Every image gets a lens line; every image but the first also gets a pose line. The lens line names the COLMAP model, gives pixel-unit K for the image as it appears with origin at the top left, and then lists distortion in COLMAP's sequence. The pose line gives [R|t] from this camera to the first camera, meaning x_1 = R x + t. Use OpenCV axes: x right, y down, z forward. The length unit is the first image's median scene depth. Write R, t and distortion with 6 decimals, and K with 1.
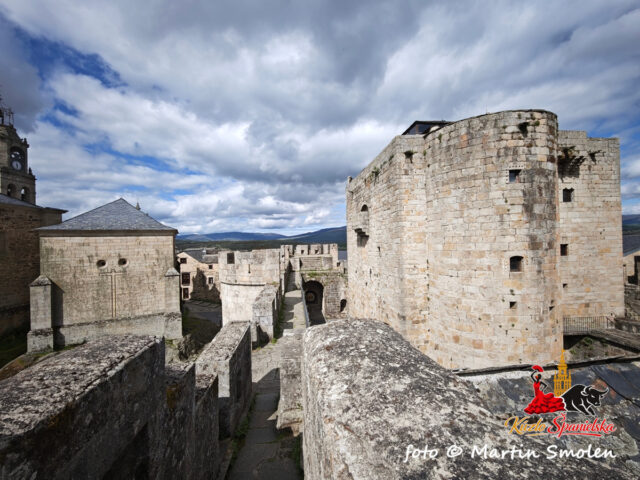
lens RADIAL K [[269.0, 0, 320.0], [0, 269.0, 240.0], [0, 0, 1]] dist [0.001997, 0.000319]
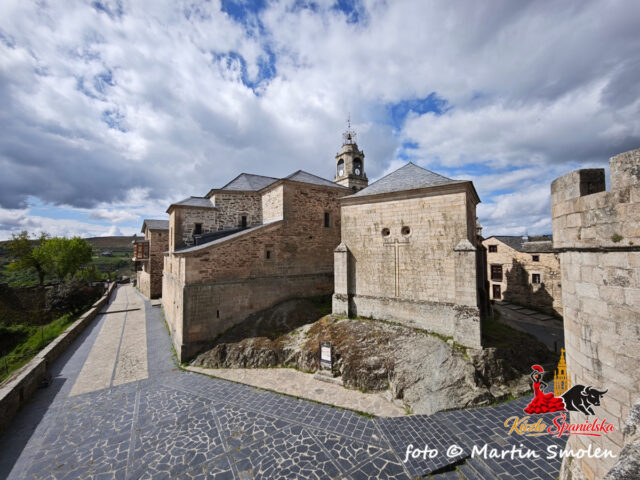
lens RADIAL K [[269.0, 0, 320.0], [0, 269.0, 240.0], [0, 0, 1]] dist [0.001997, 0.000319]
pose [[0.482331, -0.014500, -0.875869, -0.142345], [-0.003223, 0.999827, -0.018327, 0.125088], [0.875983, 0.011663, 0.482201, 0.377254]]
